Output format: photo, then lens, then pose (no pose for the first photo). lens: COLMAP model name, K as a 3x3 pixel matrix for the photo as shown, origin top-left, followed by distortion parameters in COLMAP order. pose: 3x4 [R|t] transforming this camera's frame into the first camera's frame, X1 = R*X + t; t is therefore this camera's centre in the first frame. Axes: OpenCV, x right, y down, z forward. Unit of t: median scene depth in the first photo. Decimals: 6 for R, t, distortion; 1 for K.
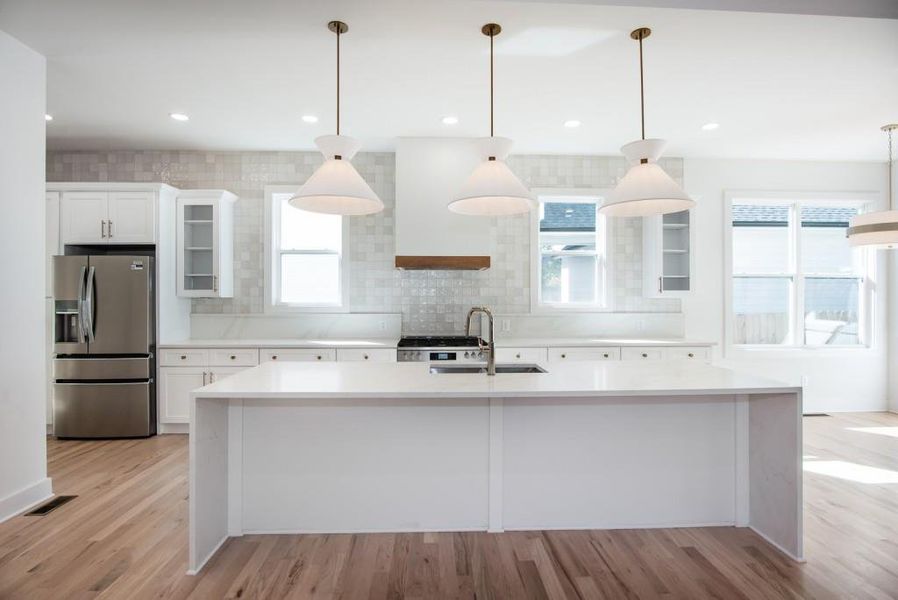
lens RADIAL K [[448.9, 0, 442.6], [0, 448.9, 298.6], [0, 0, 1]] dist [-0.032054, 0.000058]
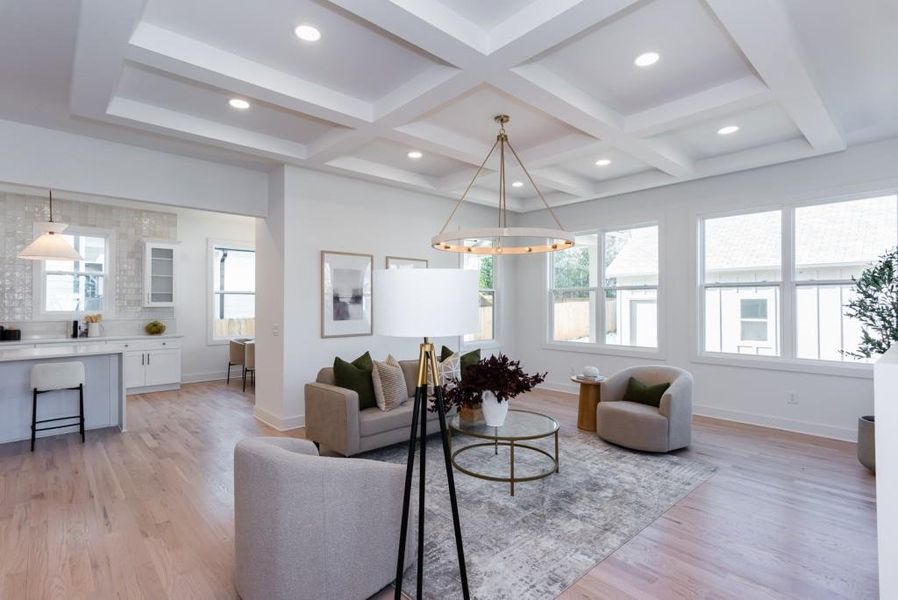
lens RADIAL K [[433.9, 0, 447.4], [0, 433.9, 299.2], [0, 0, 1]] dist [0.012278, -0.000209]
pose [[0.761477, 0.007382, 0.648150, 0.291591], [-0.000050, 0.999936, -0.011331, -0.012662], [-0.648192, 0.008596, 0.761428, -0.747757]]
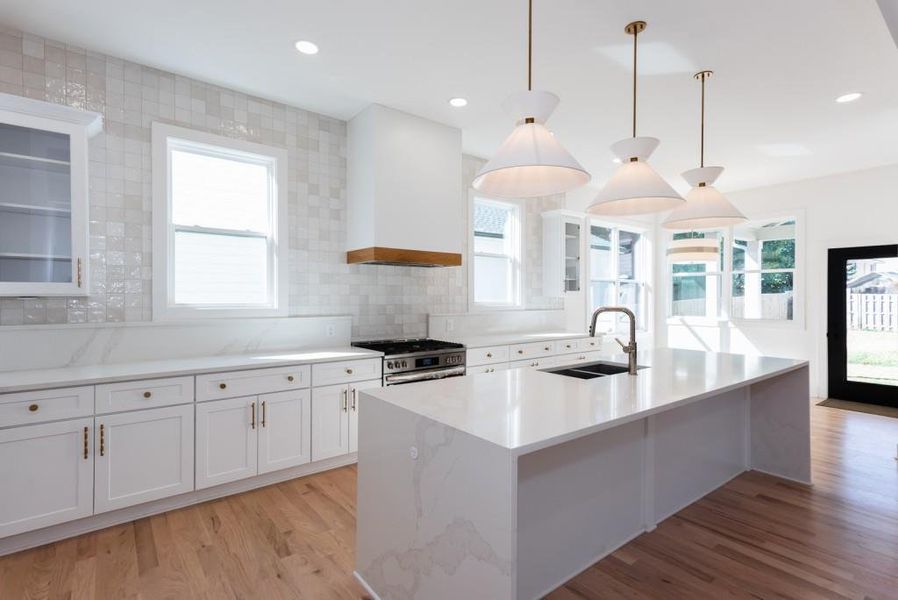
lens RADIAL K [[433.9, 0, 447.4], [0, 433.9, 299.2], [0, 0, 1]] dist [0.012278, -0.000209]
pose [[0.809316, -0.001850, 0.587370, -0.426693], [-0.001224, 0.999988, 0.004837, -0.001798], [-0.587372, -0.004634, 0.809304, 0.239043]]
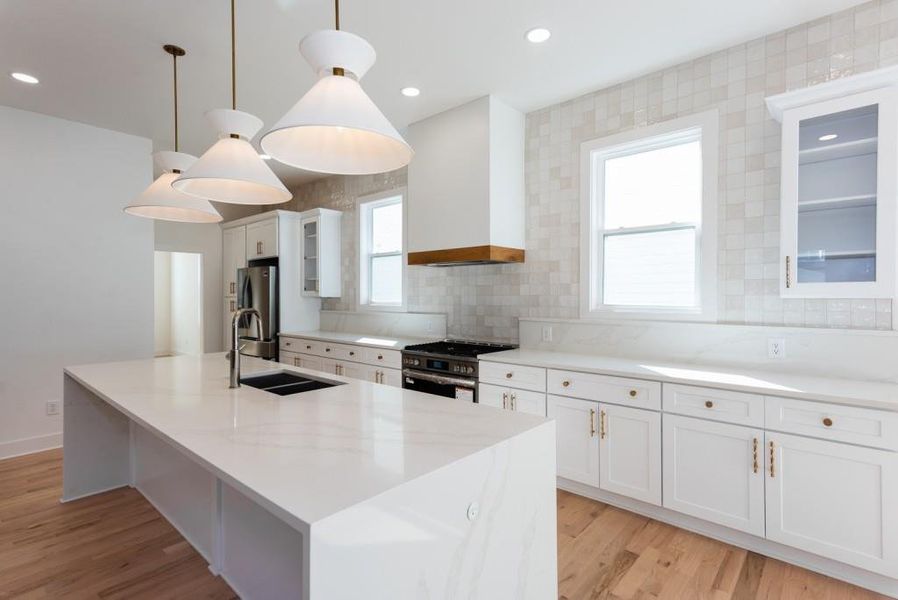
lens RADIAL K [[433.9, 0, 447.4], [0, 433.9, 299.2], [0, 0, 1]] dist [0.012278, -0.000209]
pose [[0.726202, 0.003153, -0.687474, 0.530880], [0.004902, 0.999940, 0.009765, -0.007061], [0.687464, -0.010461, 0.726143, 0.355382]]
